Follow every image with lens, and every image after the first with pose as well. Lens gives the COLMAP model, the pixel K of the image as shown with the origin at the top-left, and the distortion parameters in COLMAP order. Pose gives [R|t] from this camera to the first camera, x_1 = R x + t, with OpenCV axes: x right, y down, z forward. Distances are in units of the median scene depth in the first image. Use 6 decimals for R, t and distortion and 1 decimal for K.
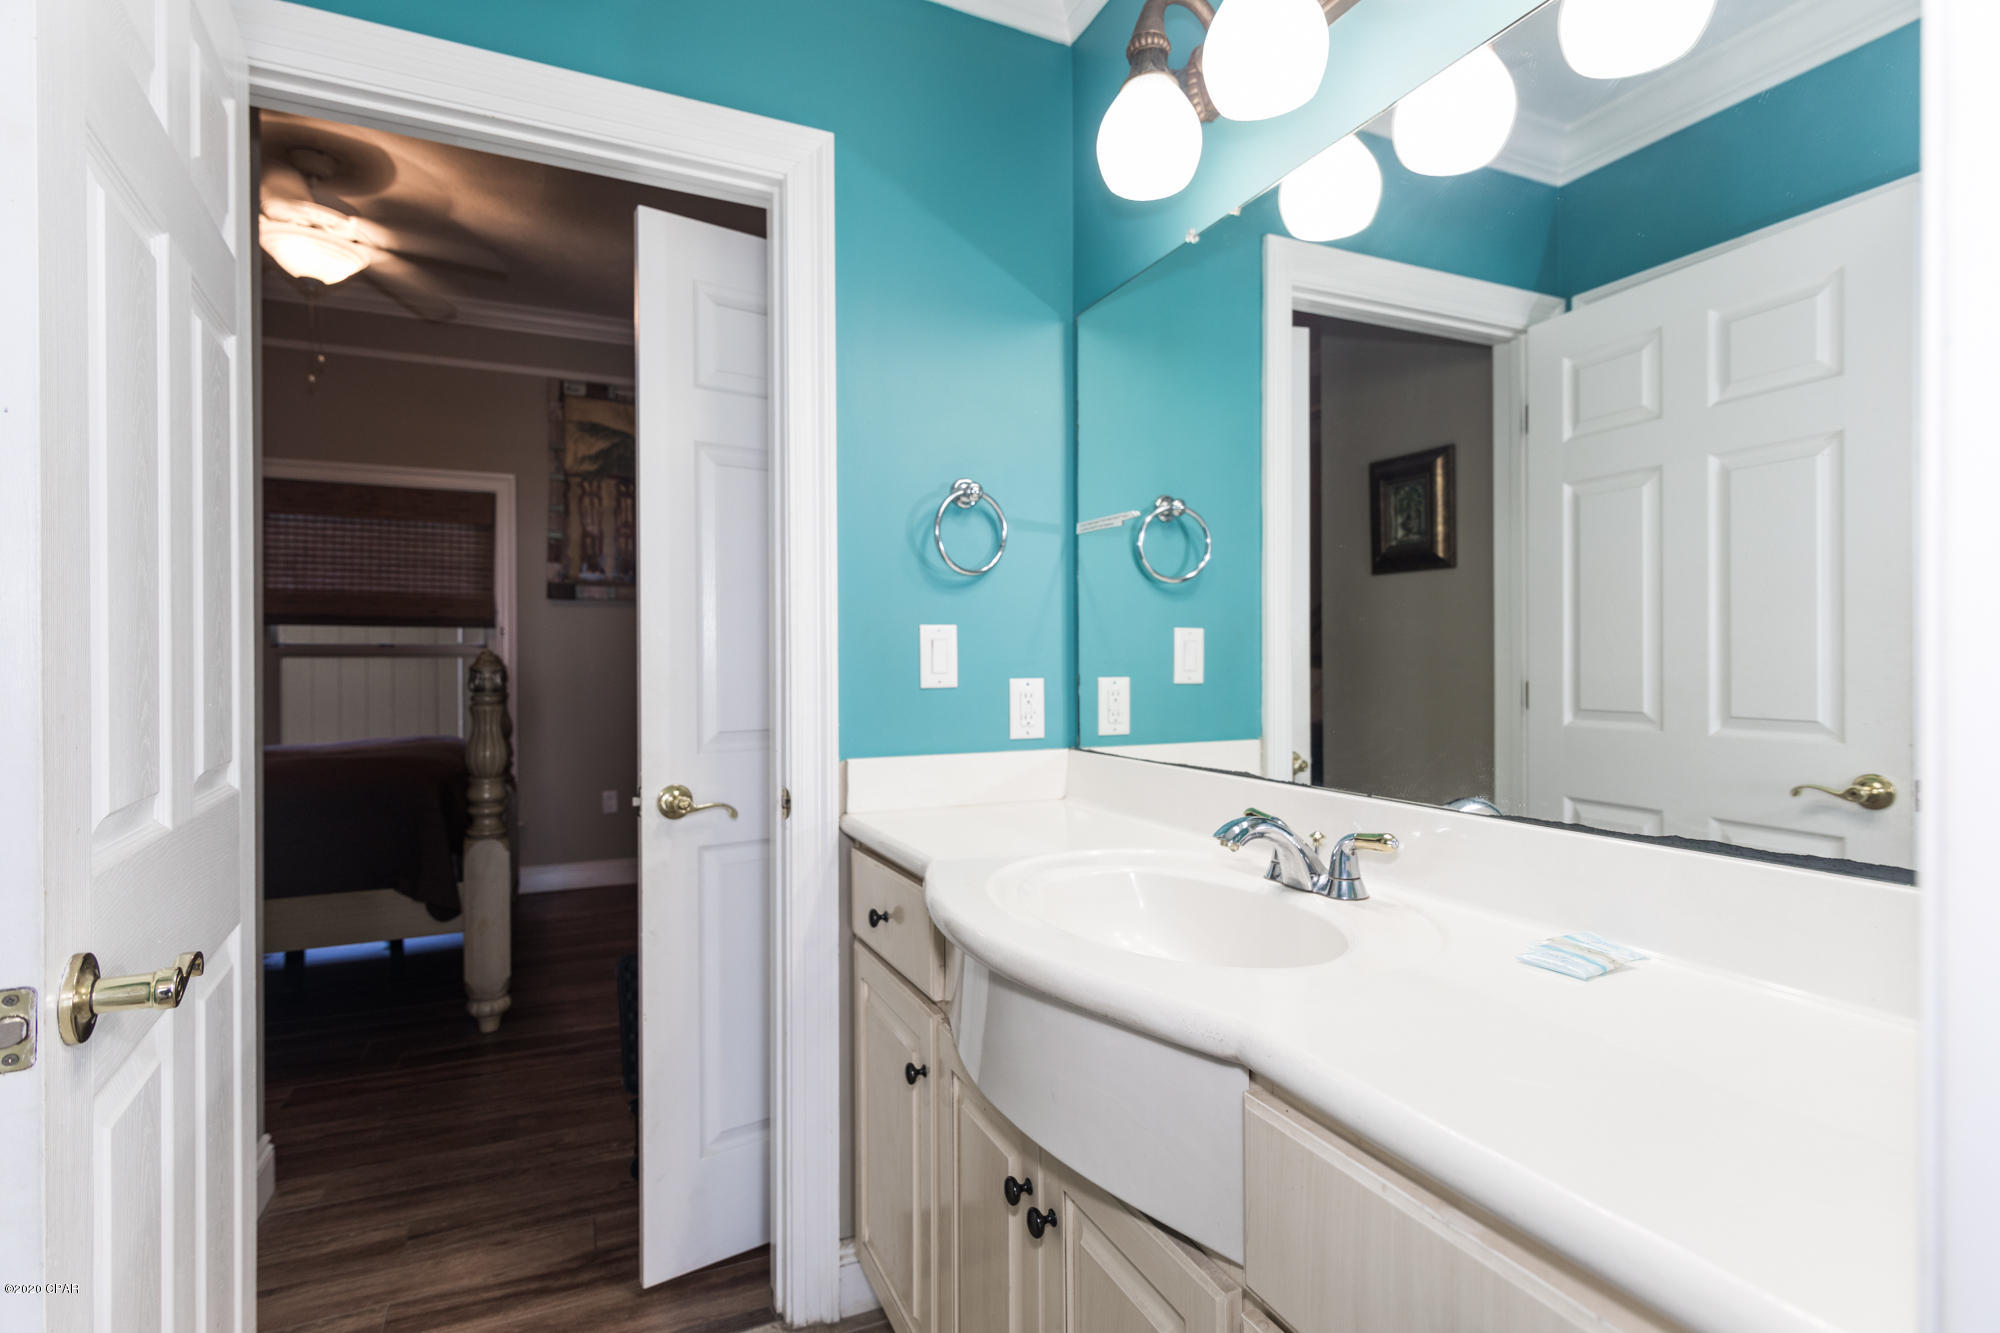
lens RADIAL K [[962.9, 0, 997.2], [0, 962.9, 664.9], [0, 0, 1]] dist [0.005181, -0.001662]
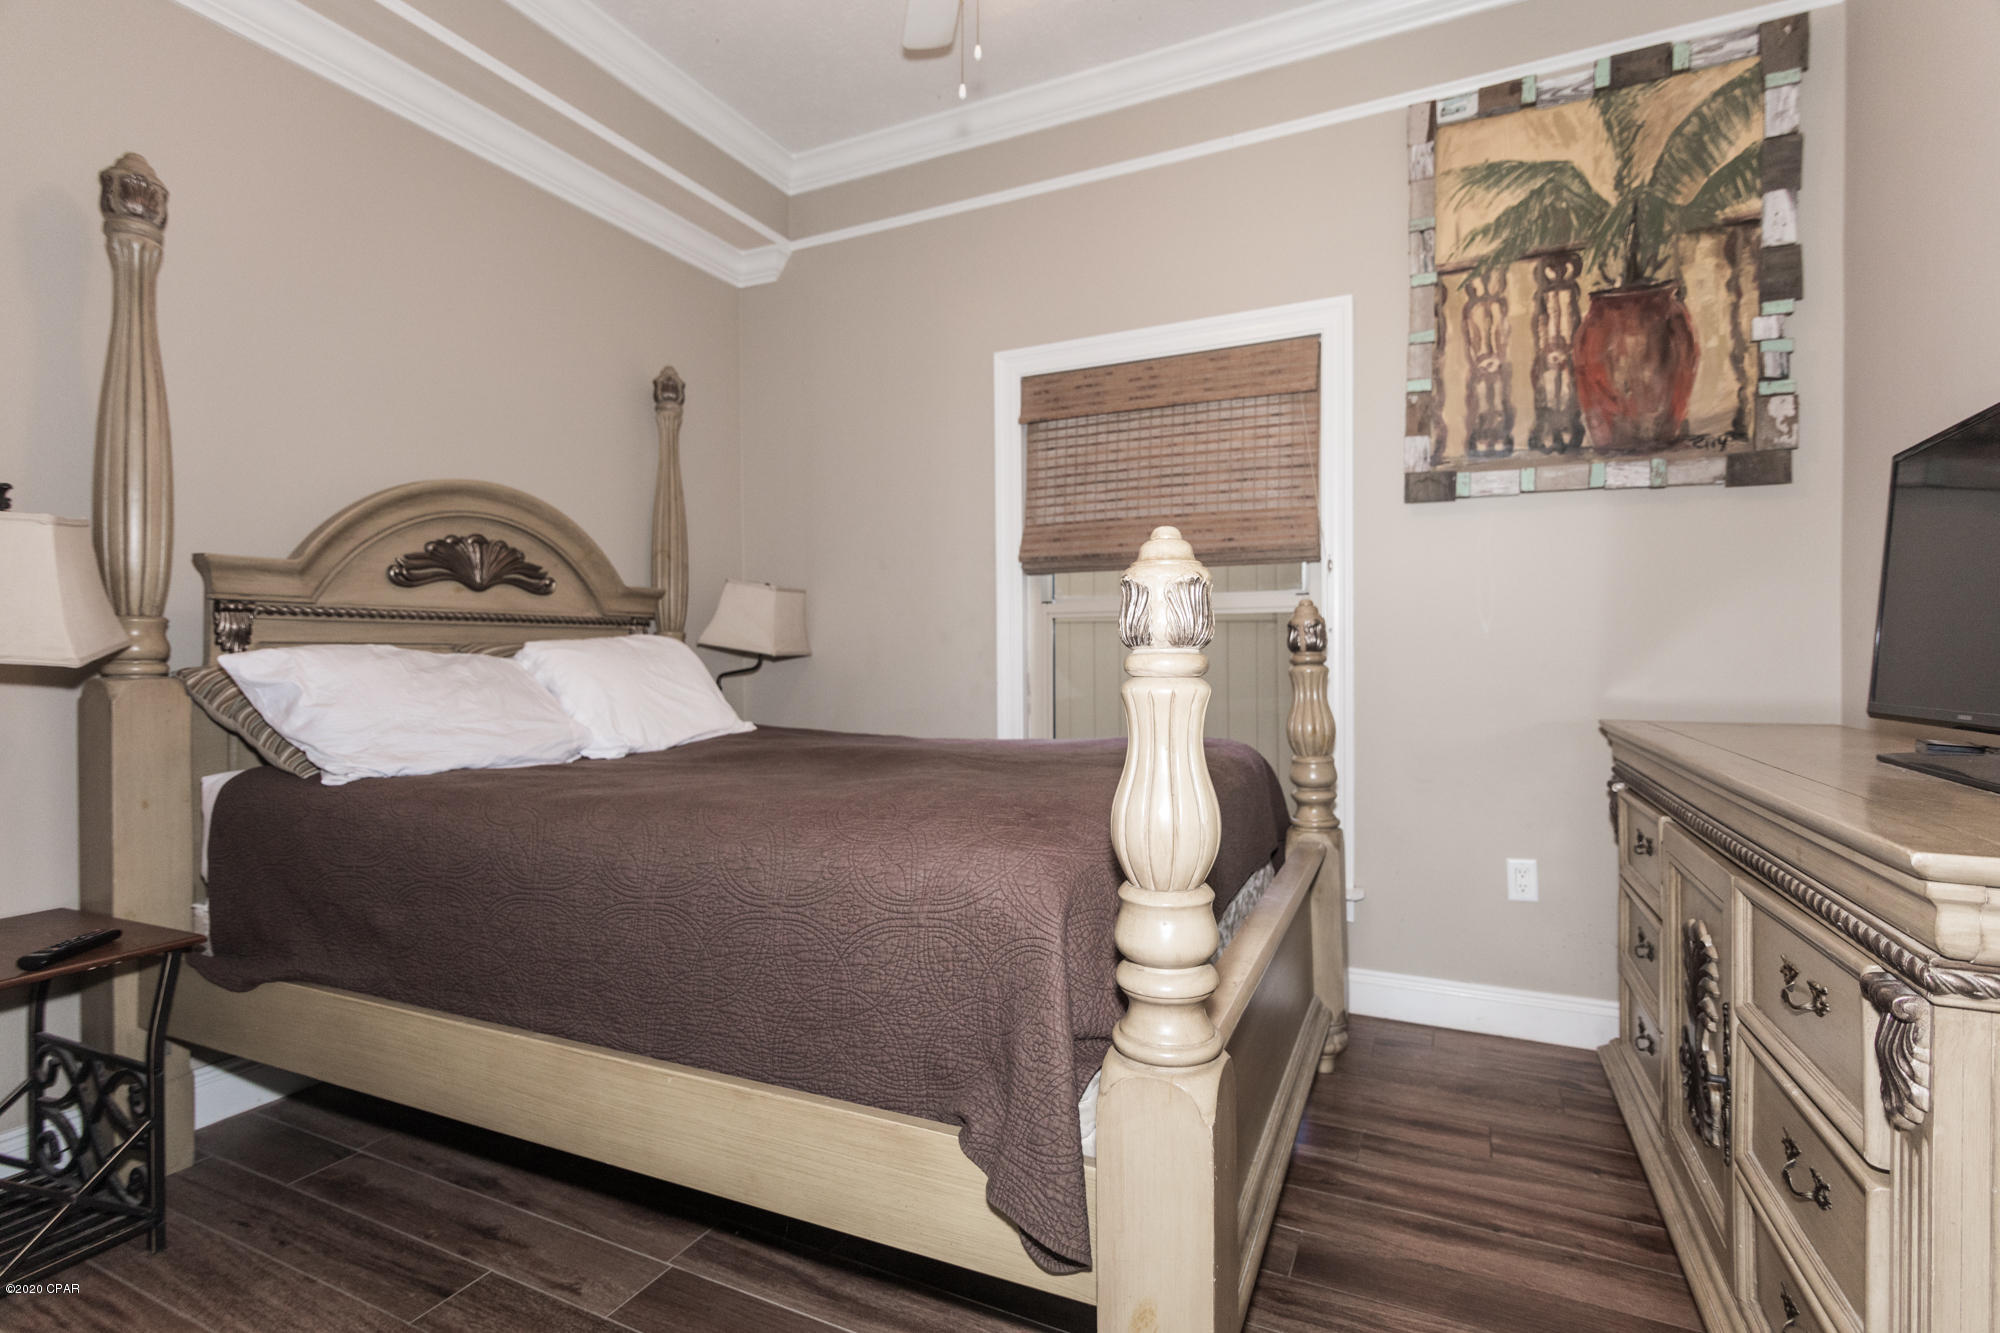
lens RADIAL K [[962.9, 0, 998.5], [0, 962.9, 664.9], [0, 0, 1]] dist [0.005181, -0.001662]
pose [[0.645750, 0.005848, -0.763526, -0.189127], [0.000589, 0.999967, 0.008157, 0.020630], [0.763548, -0.005718, 0.645725, 0.452617]]
